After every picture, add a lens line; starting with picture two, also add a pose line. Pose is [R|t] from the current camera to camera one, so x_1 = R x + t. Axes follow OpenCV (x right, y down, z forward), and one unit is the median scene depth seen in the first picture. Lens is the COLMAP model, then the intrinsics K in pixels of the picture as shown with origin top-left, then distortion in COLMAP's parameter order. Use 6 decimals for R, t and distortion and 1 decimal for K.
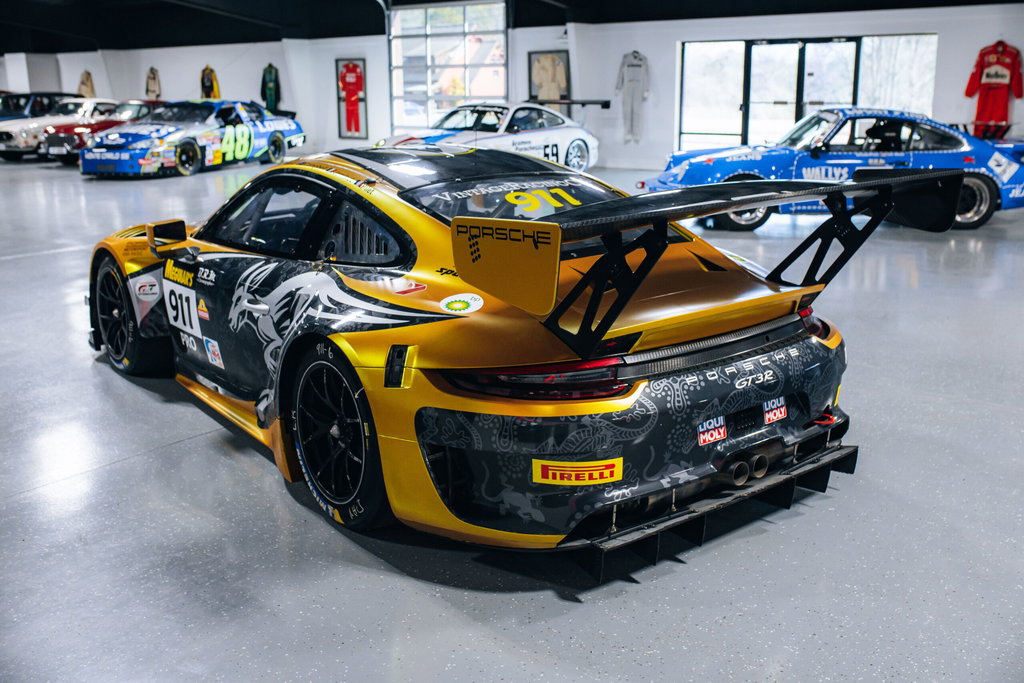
lens RADIAL K [[938.3, 0, 527.2], [0, 938.3, 318.2], [0, 0, 1]] dist [-0.035702, 0.015257]
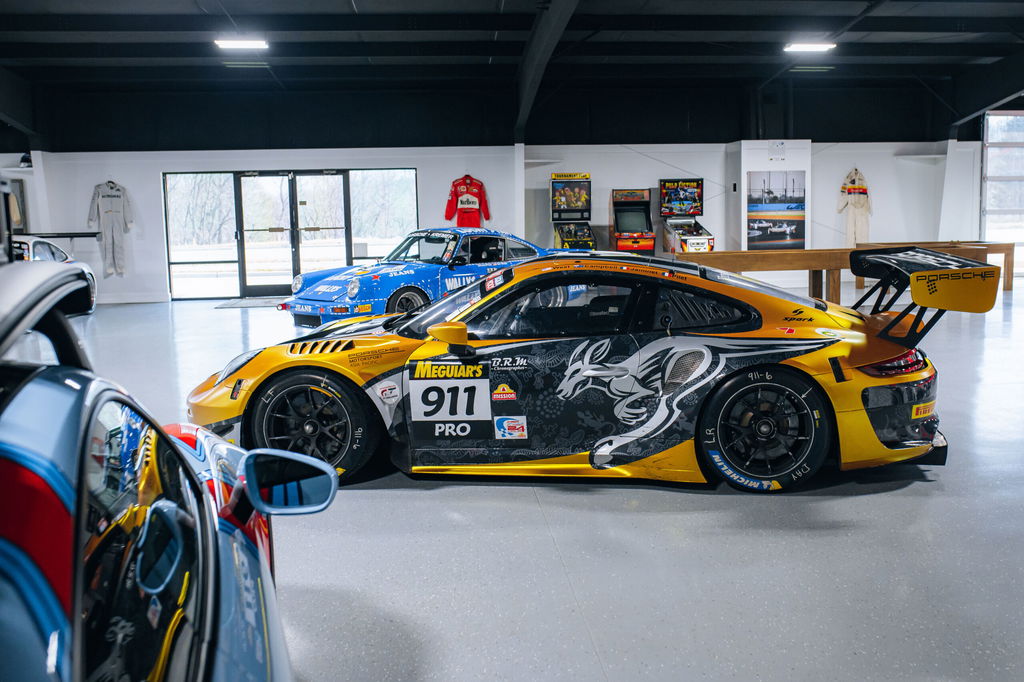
lens RADIAL K [[993.1, 0, 513.4], [0, 993.1, 324.9], [0, 0, 1]] dist [-0.032364, 0.010795]
pose [[0.738028, -0.086318, 0.669226, -0.314907], [0.175629, 0.982174, -0.067003, -0.001863], [-0.651512, 0.166986, 0.740032, 0.010279]]
